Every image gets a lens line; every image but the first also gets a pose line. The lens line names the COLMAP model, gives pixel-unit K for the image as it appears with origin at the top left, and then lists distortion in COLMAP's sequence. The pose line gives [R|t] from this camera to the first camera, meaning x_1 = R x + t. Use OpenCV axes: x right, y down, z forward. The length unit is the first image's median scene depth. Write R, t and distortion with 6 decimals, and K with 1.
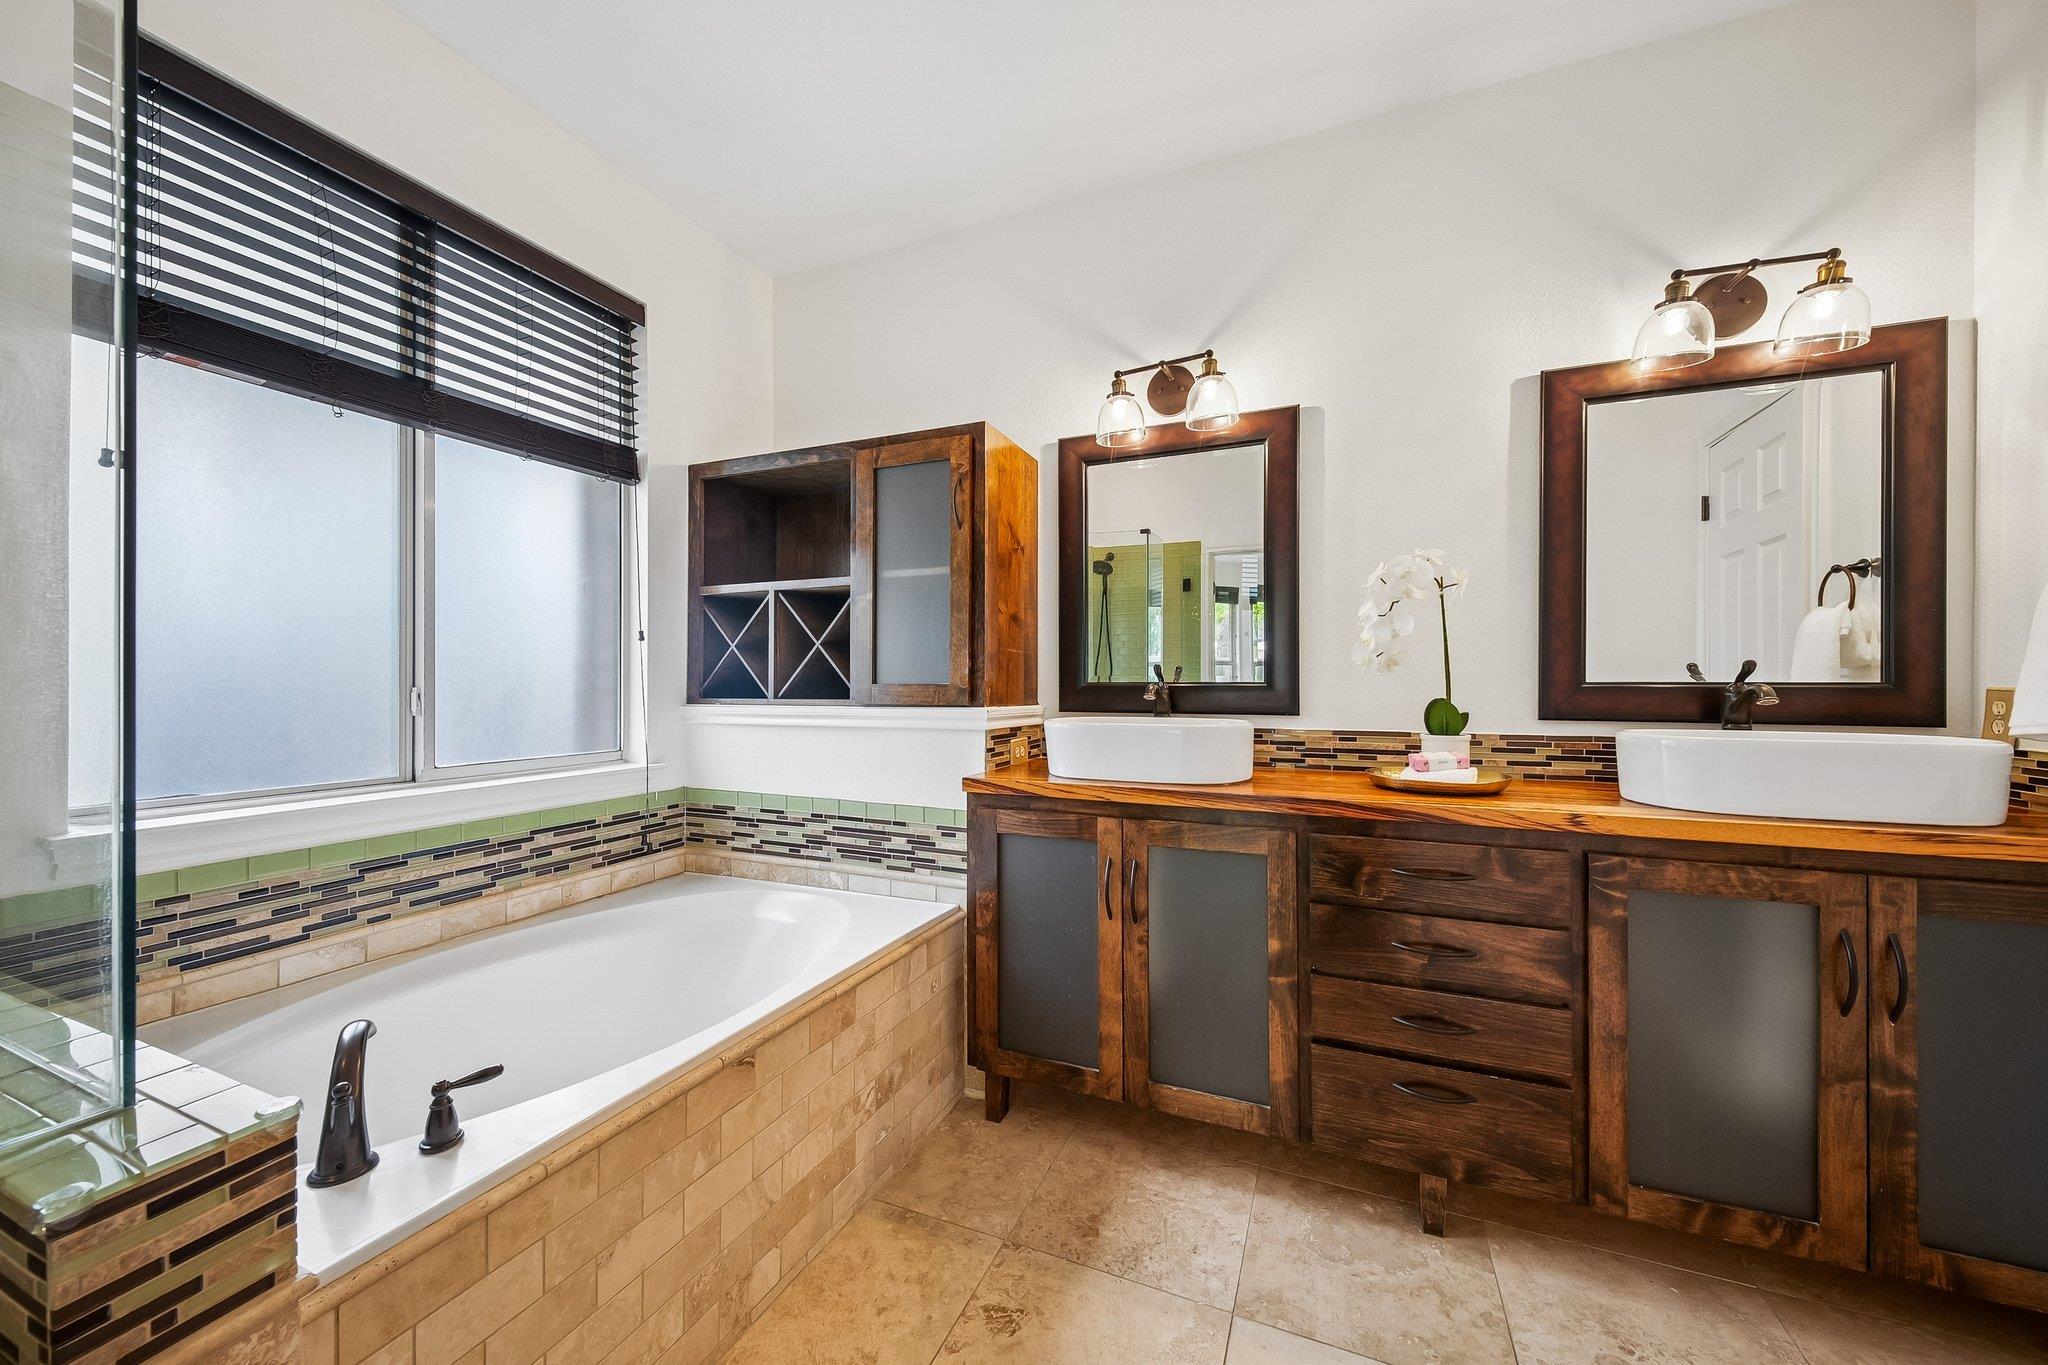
lens RADIAL K [[748.4, 0, 1037.1], [0, 748.4, 679.5], [0, 0, 1]] dist [0.013218, -0.005143]
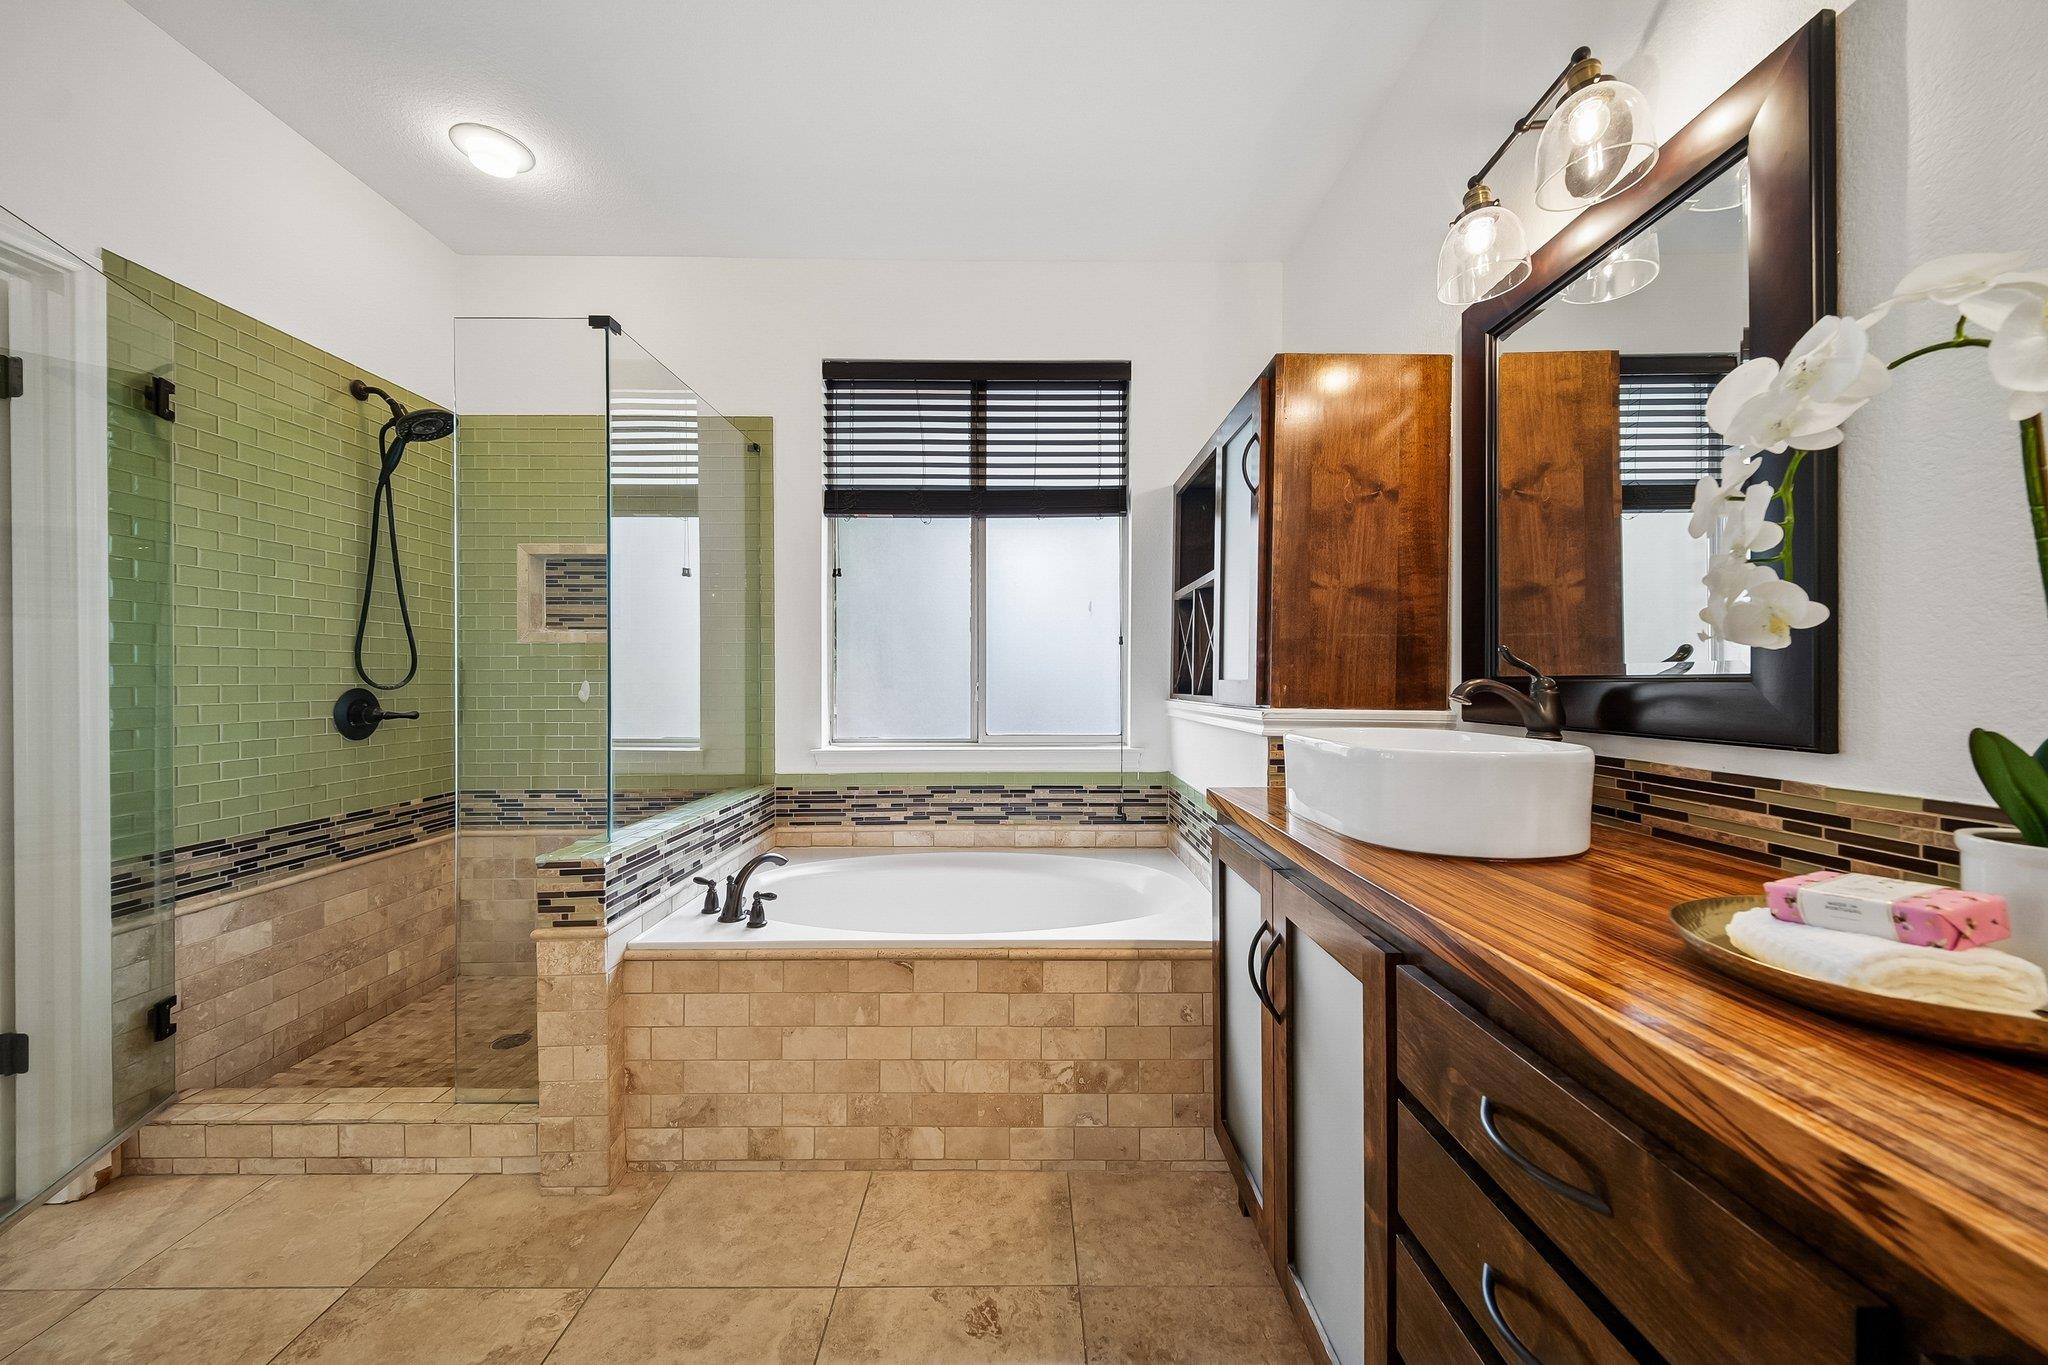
lens RADIAL K [[748.4, 0, 1032.6], [0, 748.4, 680.2], [0, 0, 1]] dist [0.013218, -0.005143]
pose [[0.385326, -0.001980, -0.922779, 0.672192], [0.006453, 0.999979, 0.000549, 0.004440], [0.922758, -0.006166, 0.385330, 0.511968]]
